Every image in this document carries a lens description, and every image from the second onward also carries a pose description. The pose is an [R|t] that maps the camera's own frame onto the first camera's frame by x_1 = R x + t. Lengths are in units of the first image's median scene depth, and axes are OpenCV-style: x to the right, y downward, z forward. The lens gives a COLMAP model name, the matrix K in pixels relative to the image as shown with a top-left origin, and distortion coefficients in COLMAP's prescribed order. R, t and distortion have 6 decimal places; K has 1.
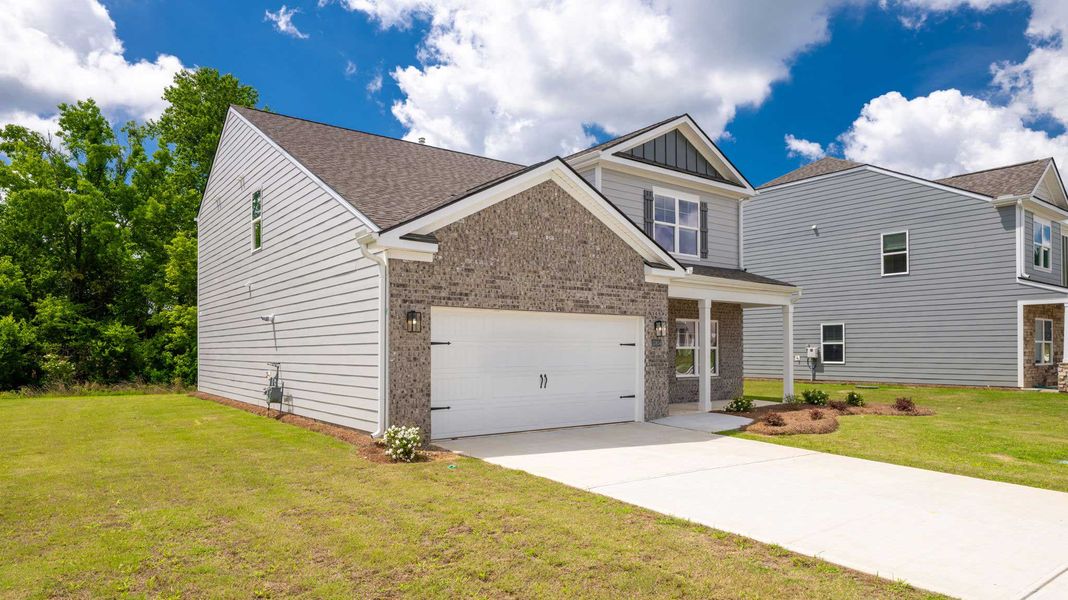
lens RADIAL K [[618.3, 0, 537.0], [0, 618.3, 277.6], [0, 0, 1]] dist [0.000348, -0.000034]
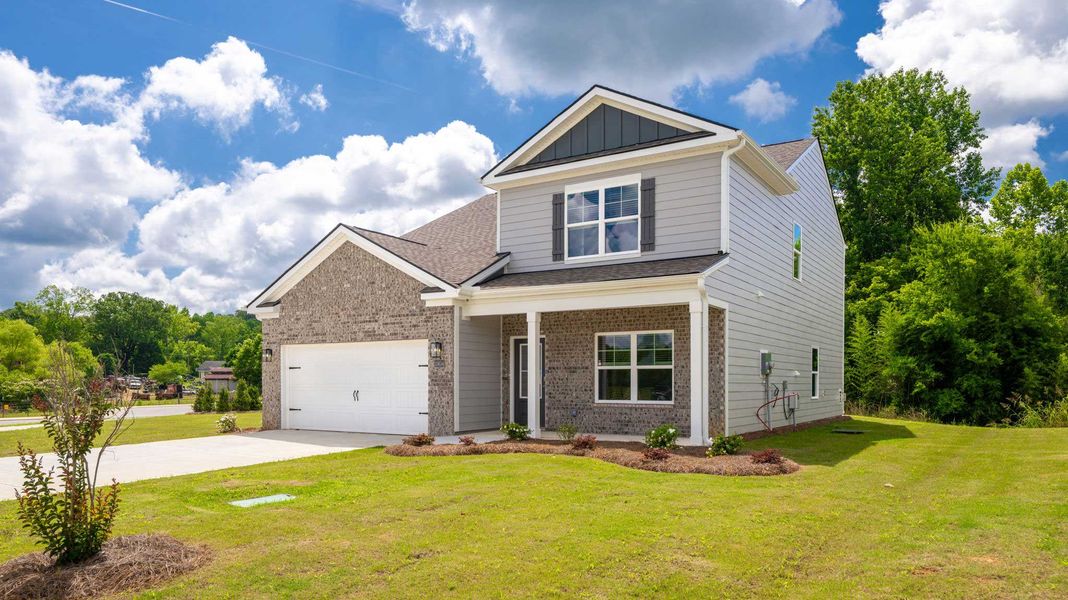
lens RADIAL K [[737.2, 0, 534.0], [0, 737.2, 299.3], [0, 0, 1]] dist [0.000400, -0.000375]
pose [[0.359380, -0.109064, -0.926796, 1.494551], [0.106217, 0.991473, -0.075488, 0.115476], [0.927127, -0.071312, 0.367901, 0.739686]]
